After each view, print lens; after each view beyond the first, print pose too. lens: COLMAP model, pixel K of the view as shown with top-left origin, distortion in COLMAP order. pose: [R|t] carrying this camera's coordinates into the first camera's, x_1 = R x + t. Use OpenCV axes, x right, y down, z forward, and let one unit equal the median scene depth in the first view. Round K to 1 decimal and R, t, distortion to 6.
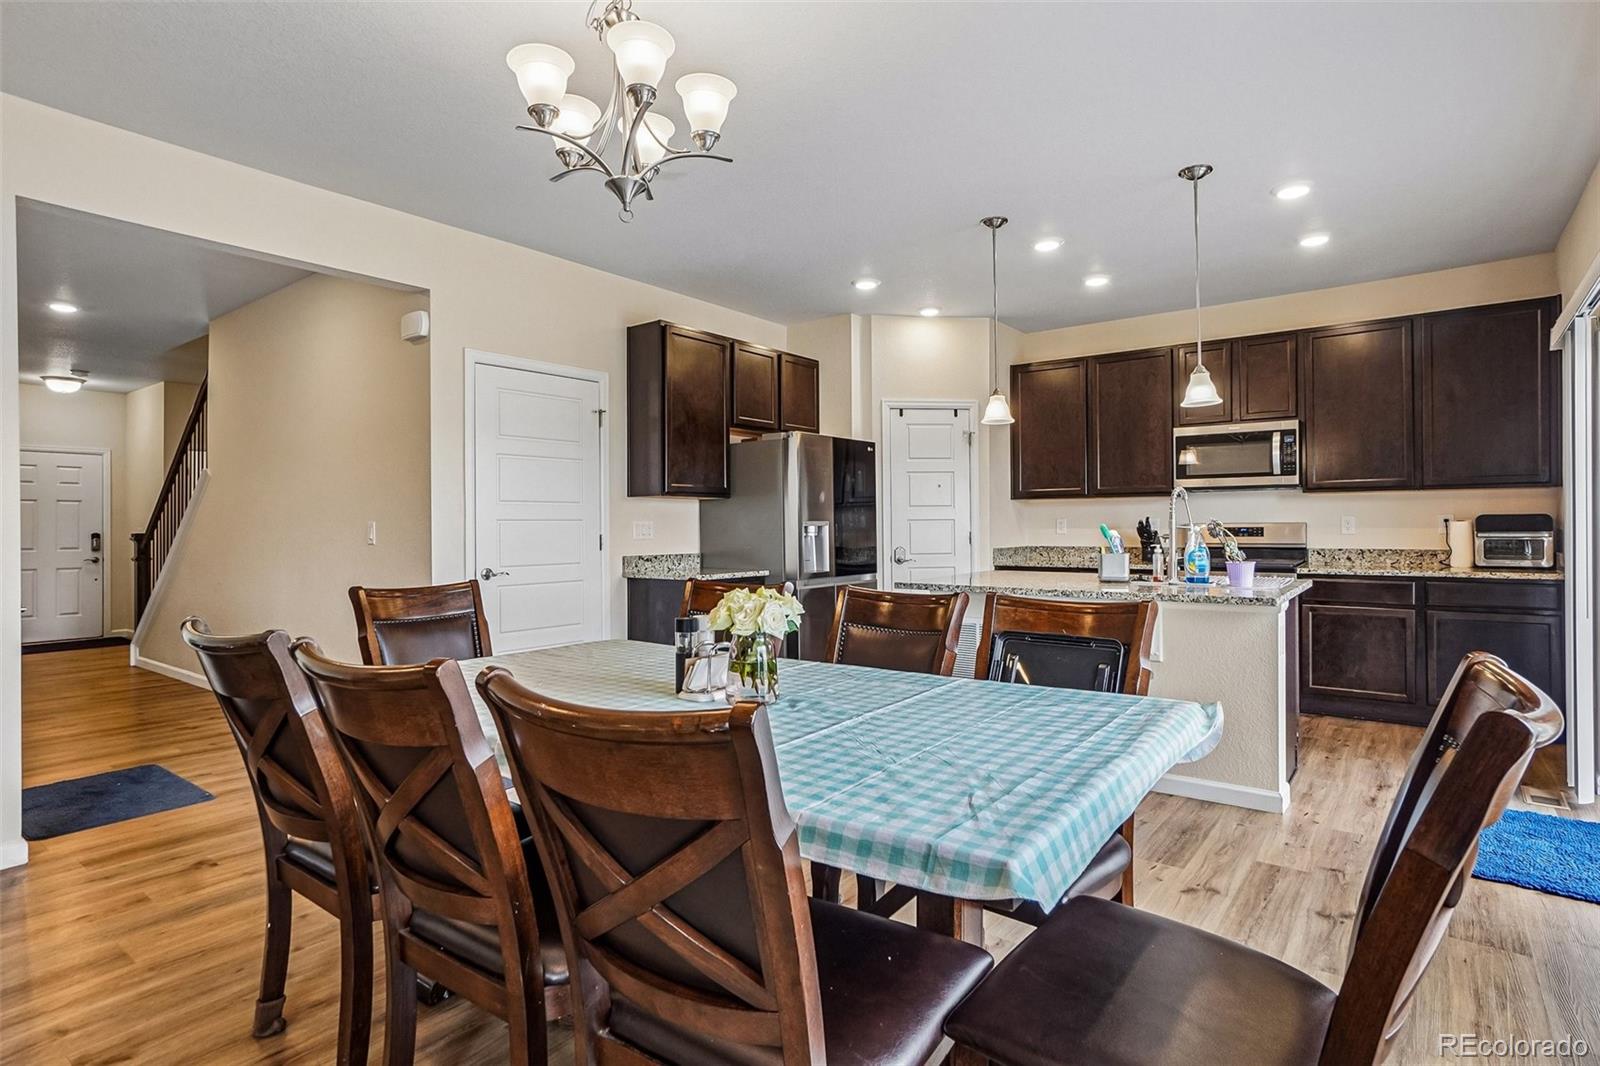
lens RADIAL K [[822.4, 0, 800.7], [0, 822.4, 524.4], [0, 0, 1]] dist [-0.026392, 0.025719]
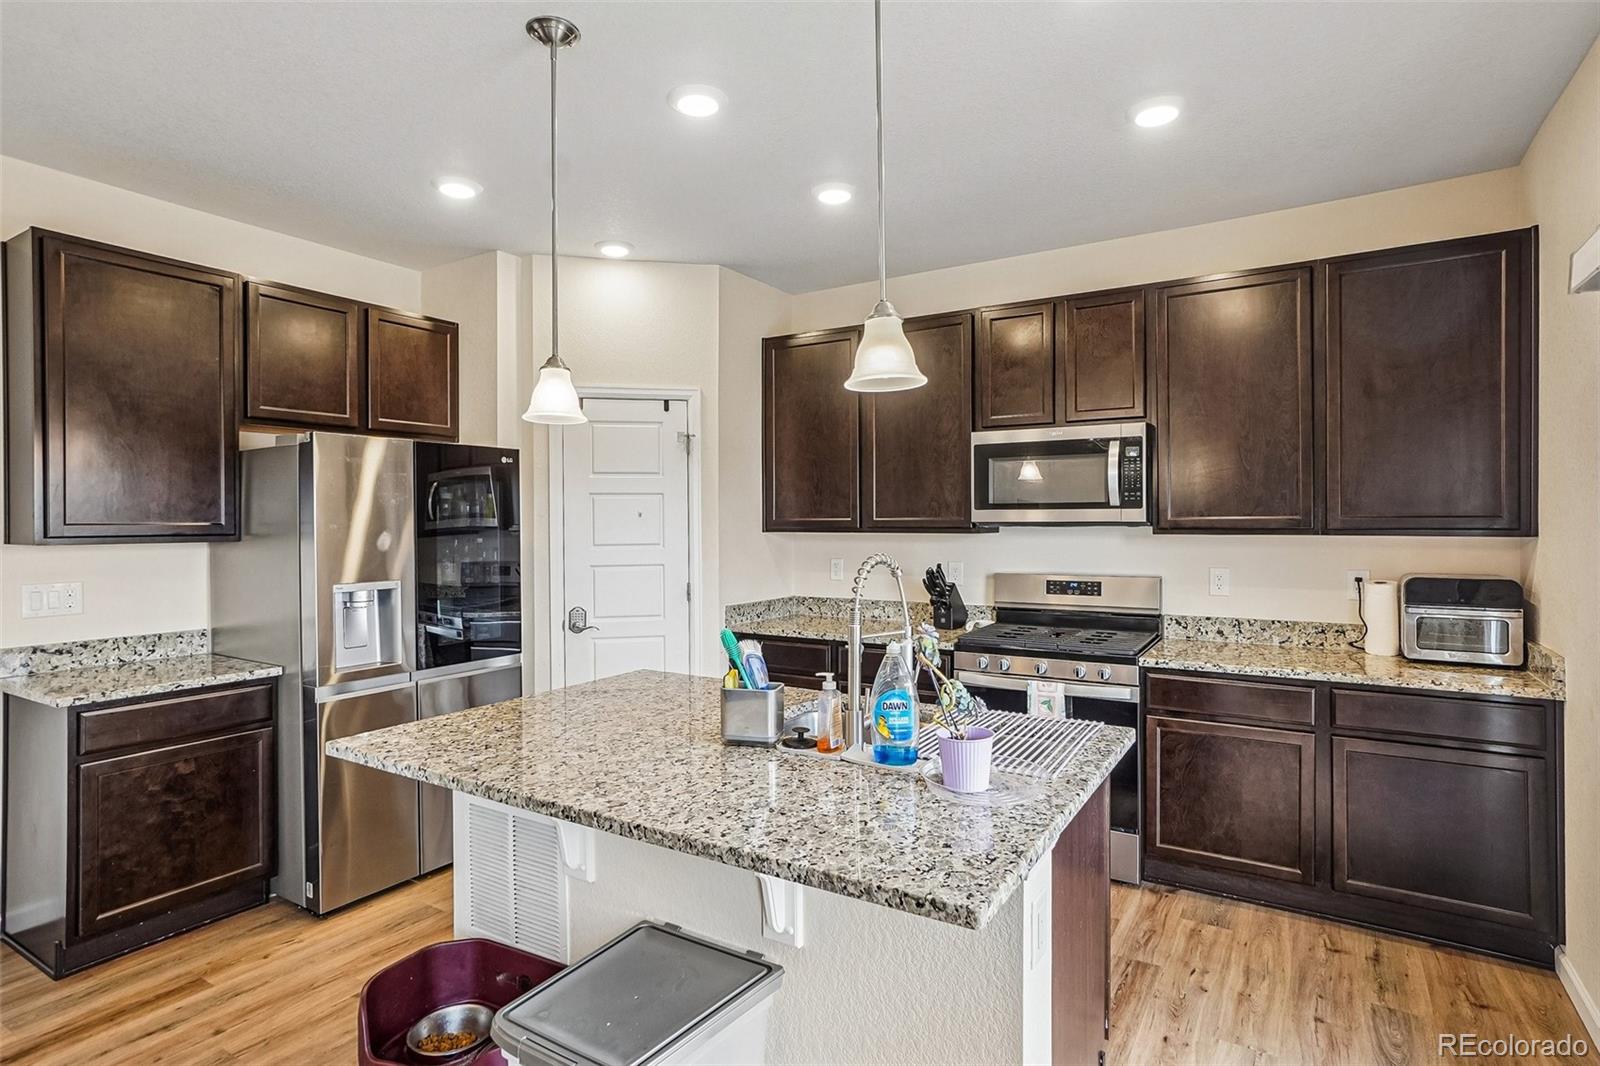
lens RADIAL K [[822.4, 0, 800.7], [0, 822.4, 524.4], [0, 0, 1]] dist [-0.026392, 0.025719]
pose [[0.995813, 0.001255, 0.091401, 0.278289], [-0.001793, 0.999982, 0.005809, -0.050433], [-0.091392, -0.005949, 0.995797, 0.380034]]
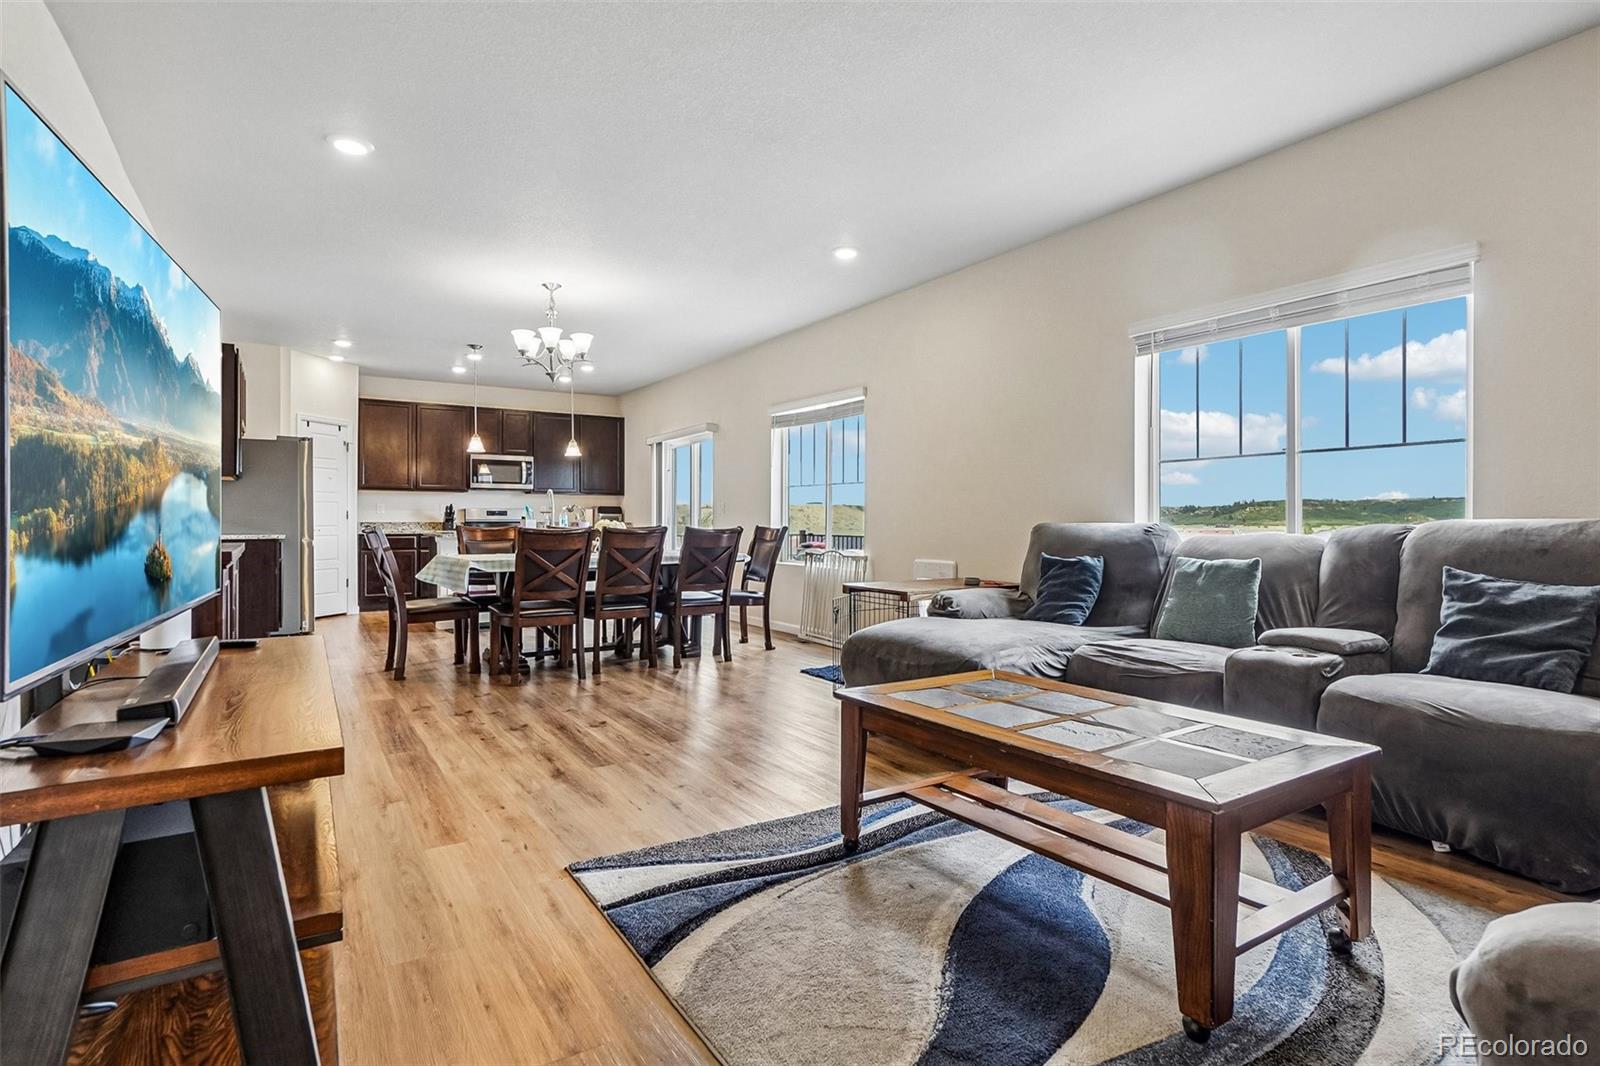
lens RADIAL K [[822.4, 0, 800.7], [0, 822.4, 524.4], [0, 0, 1]] dist [-0.026392, 0.025719]
pose [[0.340287, 0.007794, 0.940289, -1.043240], [-0.003591, 0.999969, -0.006989, 0.048689], [-0.940315, -0.000998, 0.340305, -0.291985]]
